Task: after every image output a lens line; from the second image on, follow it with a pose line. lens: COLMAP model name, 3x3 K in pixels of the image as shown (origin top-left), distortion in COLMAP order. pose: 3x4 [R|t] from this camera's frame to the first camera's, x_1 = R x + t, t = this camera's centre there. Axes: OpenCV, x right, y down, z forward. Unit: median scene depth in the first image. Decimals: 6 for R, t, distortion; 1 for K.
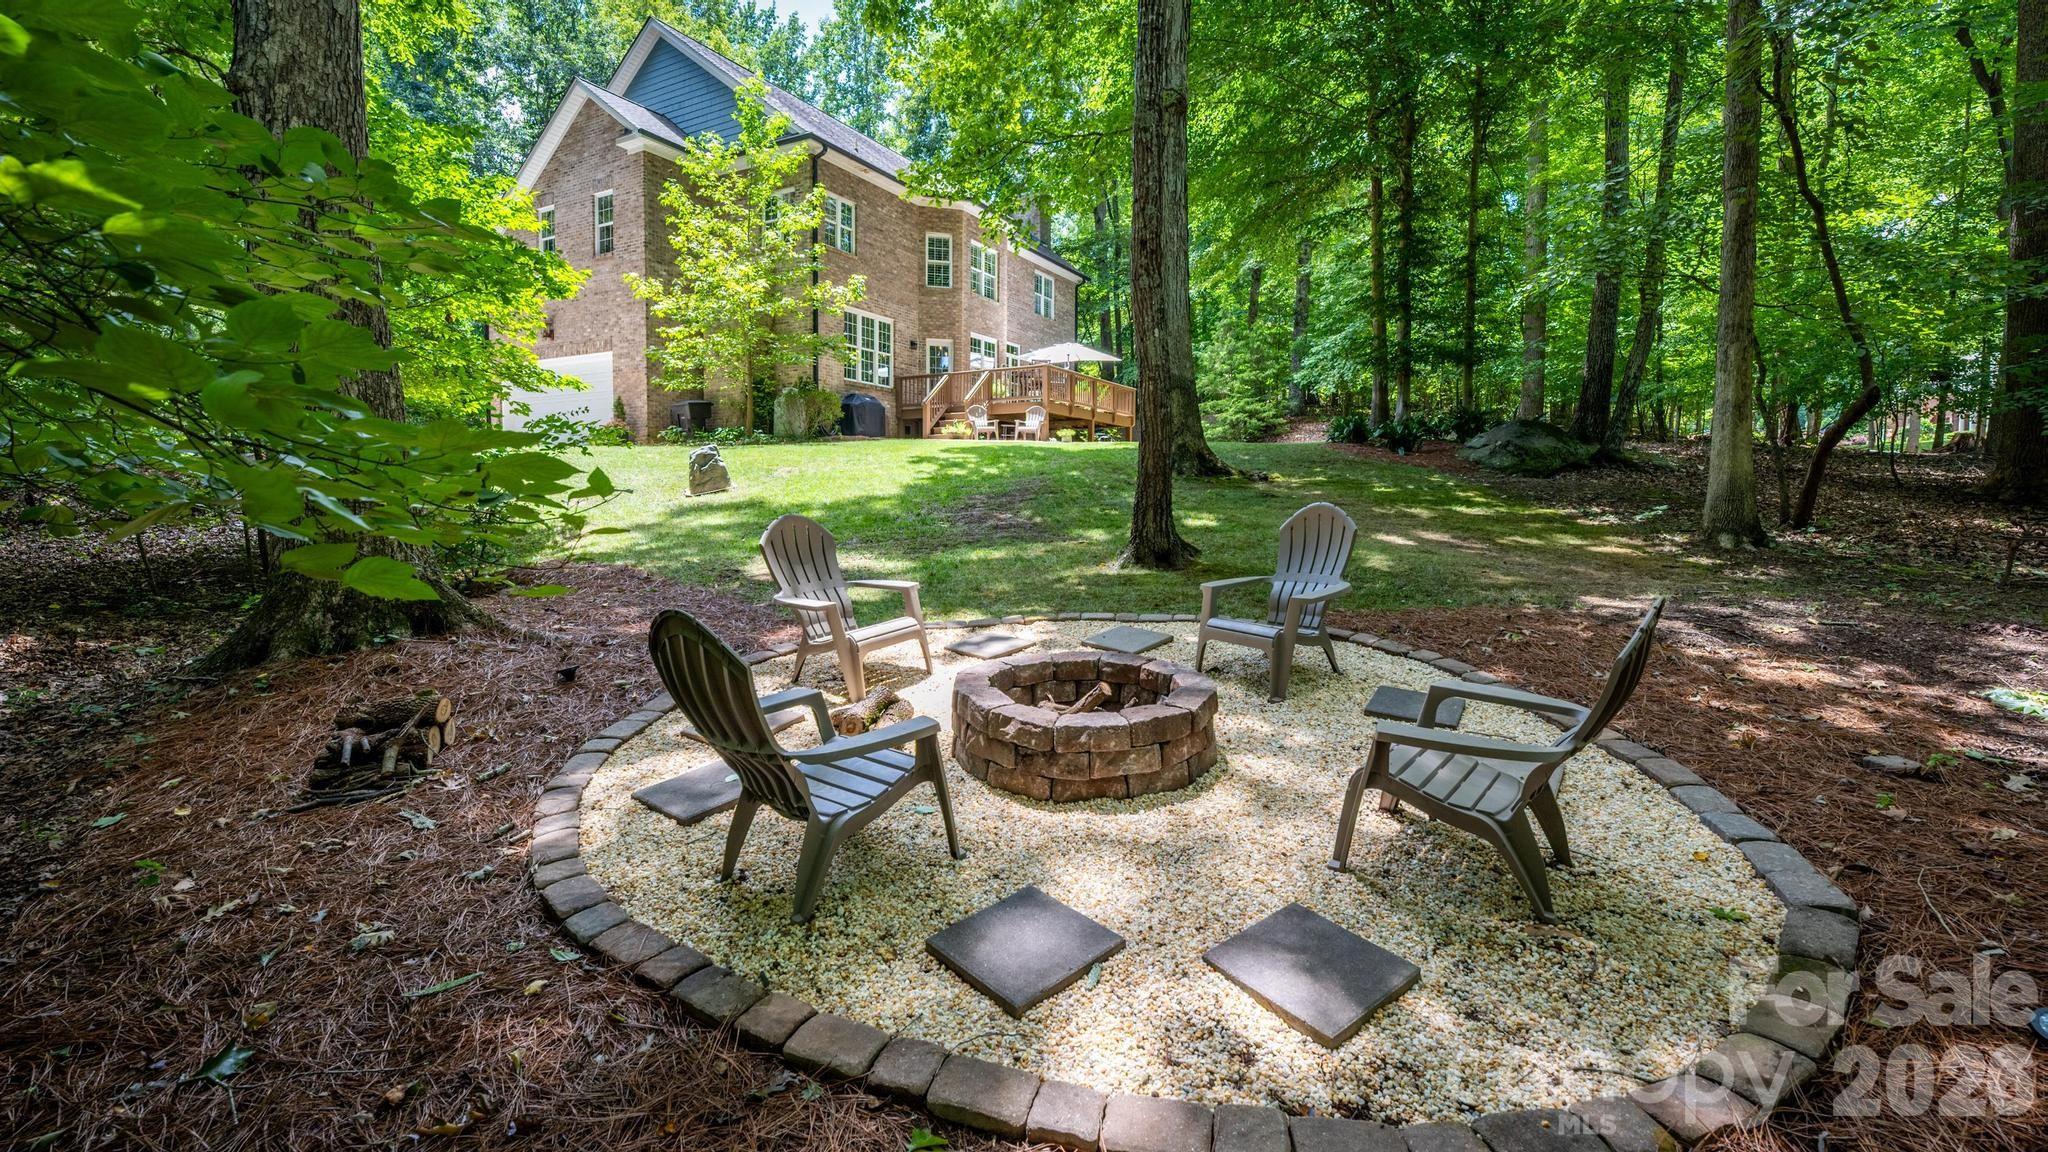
lens RADIAL K [[921.2, 0, 999.1], [0, 921.2, 575.0], [0, 0, 1]] dist [-0.002008, -0.000159]
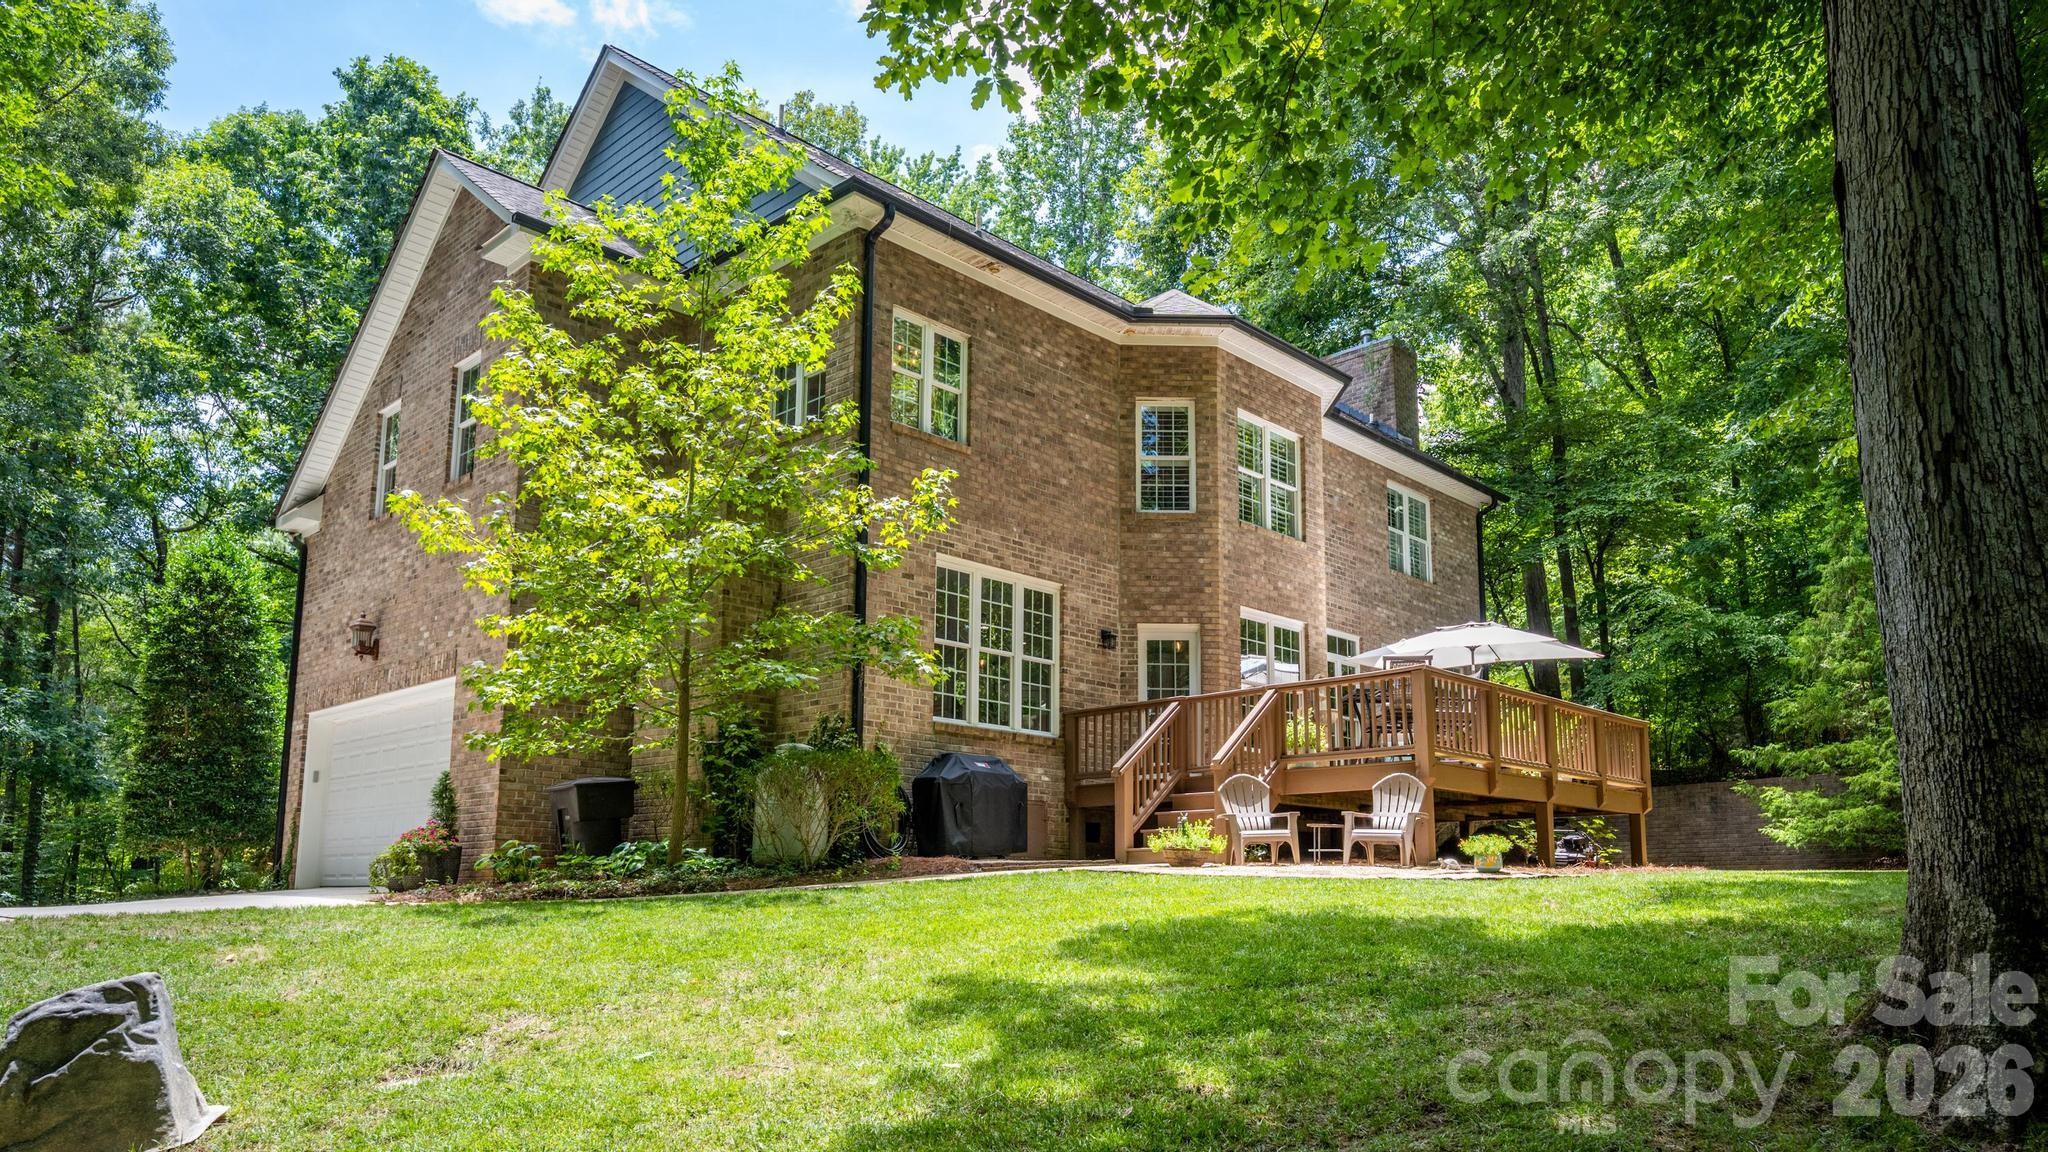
lens RADIAL K [[1591.4, 0, 1022.0], [0, 1591.4, 719.6], [0, 0, 1]] dist [0.013008, 0.001901]
pose [[0.980604, -0.030944, -0.193543, 0.013517], [-0.009814, 0.978469, -0.206162, -0.058819], [0.195756, 0.204062, 0.959186, 0.289085]]
